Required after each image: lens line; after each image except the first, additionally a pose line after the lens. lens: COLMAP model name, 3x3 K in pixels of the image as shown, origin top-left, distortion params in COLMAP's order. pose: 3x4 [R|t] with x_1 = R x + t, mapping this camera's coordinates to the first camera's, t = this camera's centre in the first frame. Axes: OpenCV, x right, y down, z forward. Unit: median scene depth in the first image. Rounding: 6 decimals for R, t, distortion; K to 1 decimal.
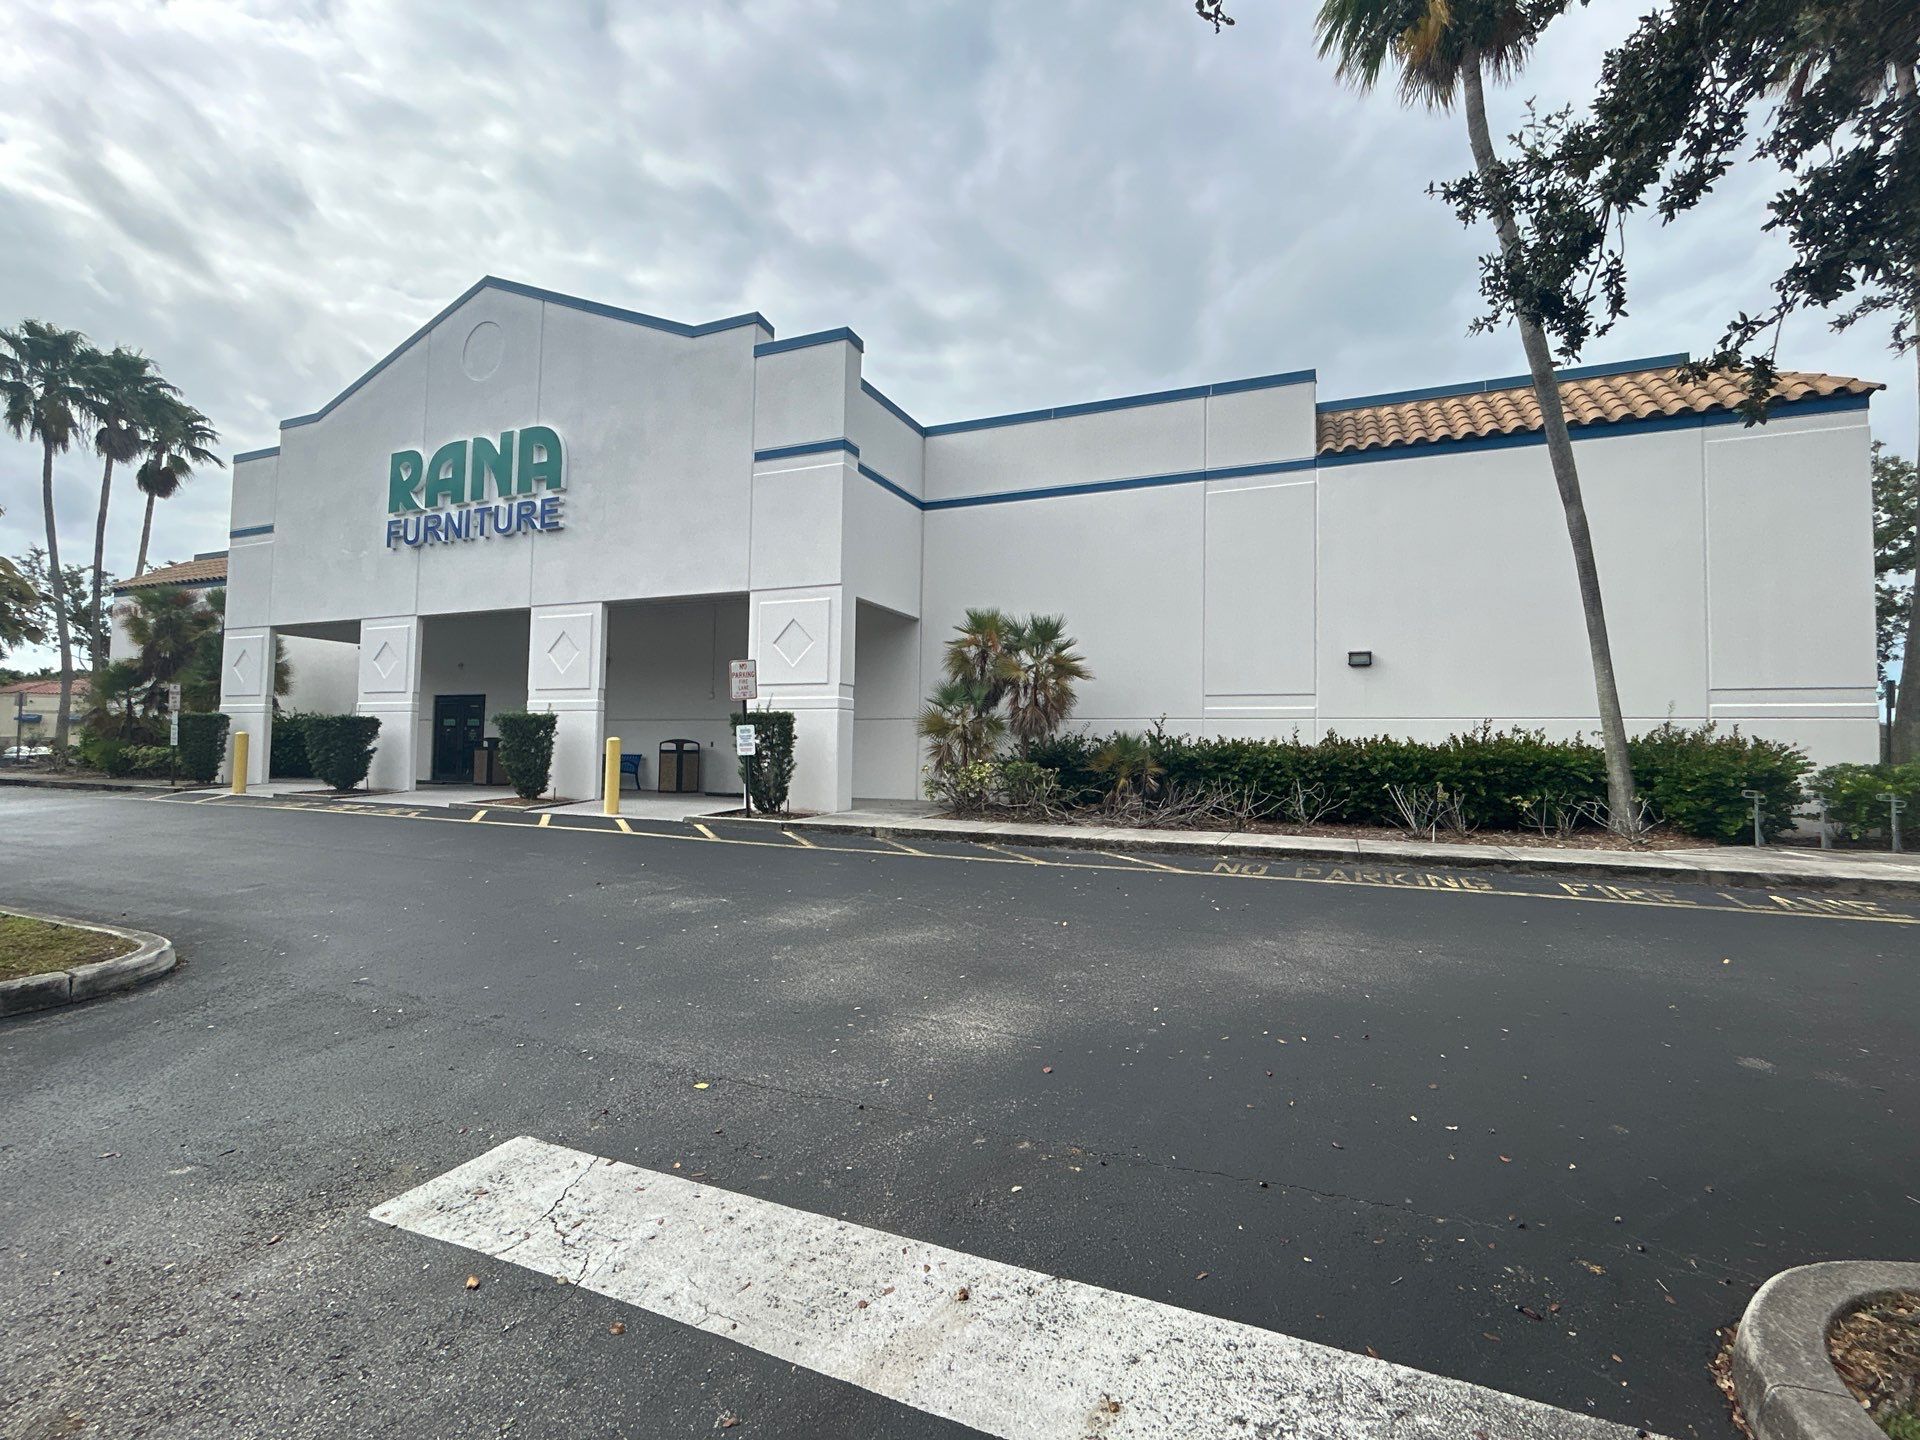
lens RADIAL K [[823.0, 0, 958.3], [0, 823.0, 690.7], [0, 0, 1]] dist [-0.002533, 0.000576]
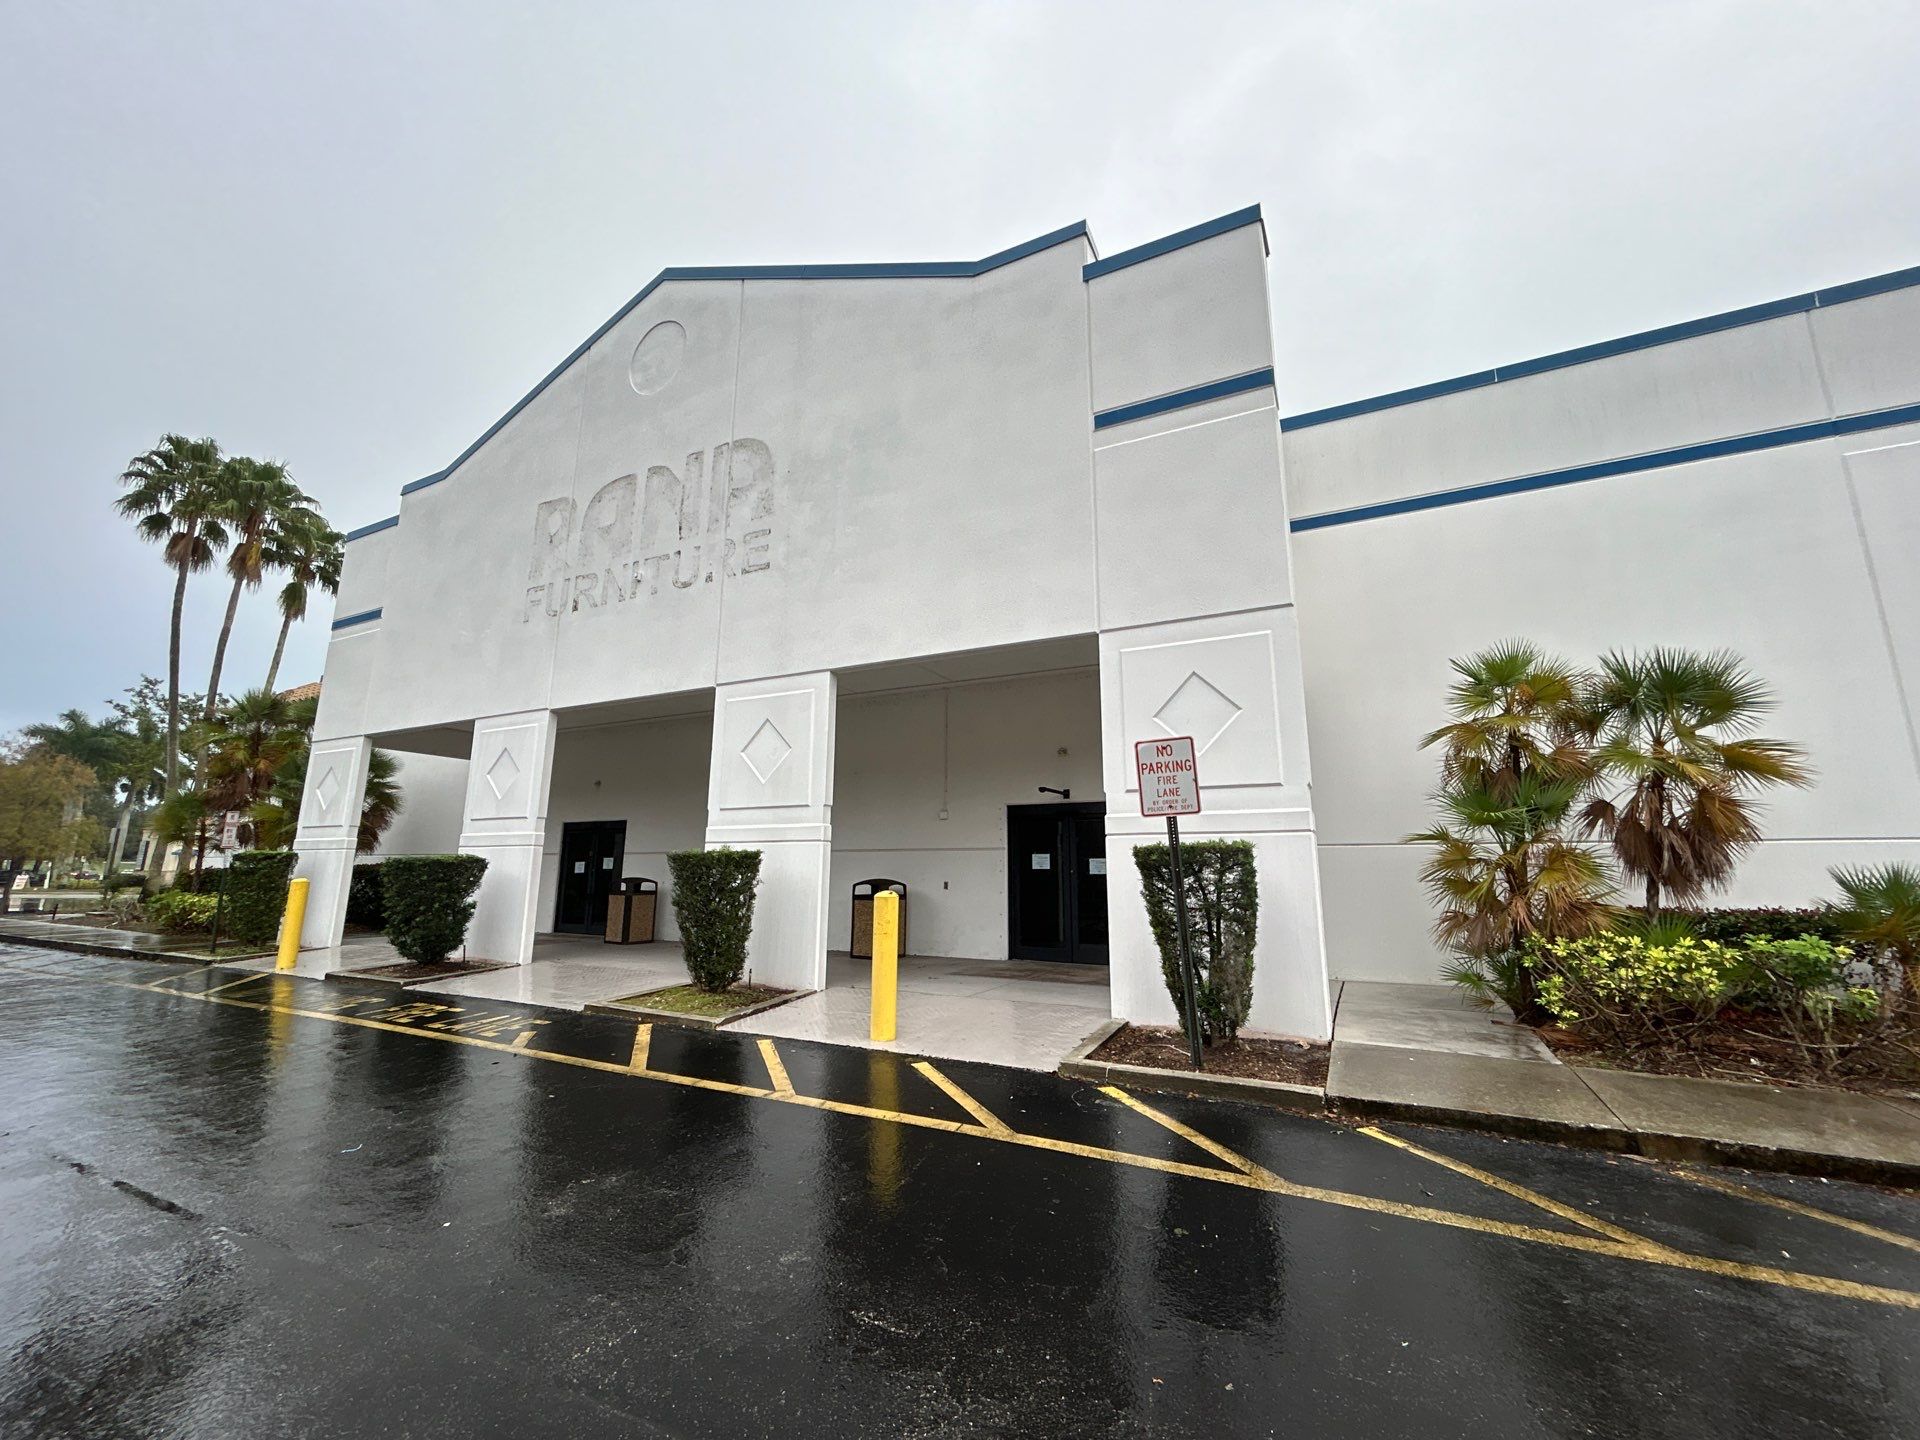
lens RADIAL K [[785.9, 0, 978.3], [0, 785.9, 696.4], [0, 0, 1]] dist [0.006422, -0.000123]
pose [[0.997044, -0.025585, -0.072451, -0.248485], [0.014388, 0.988423, -0.151043, 0.006766], [0.075476, 0.149554, 0.985869, 0.368571]]
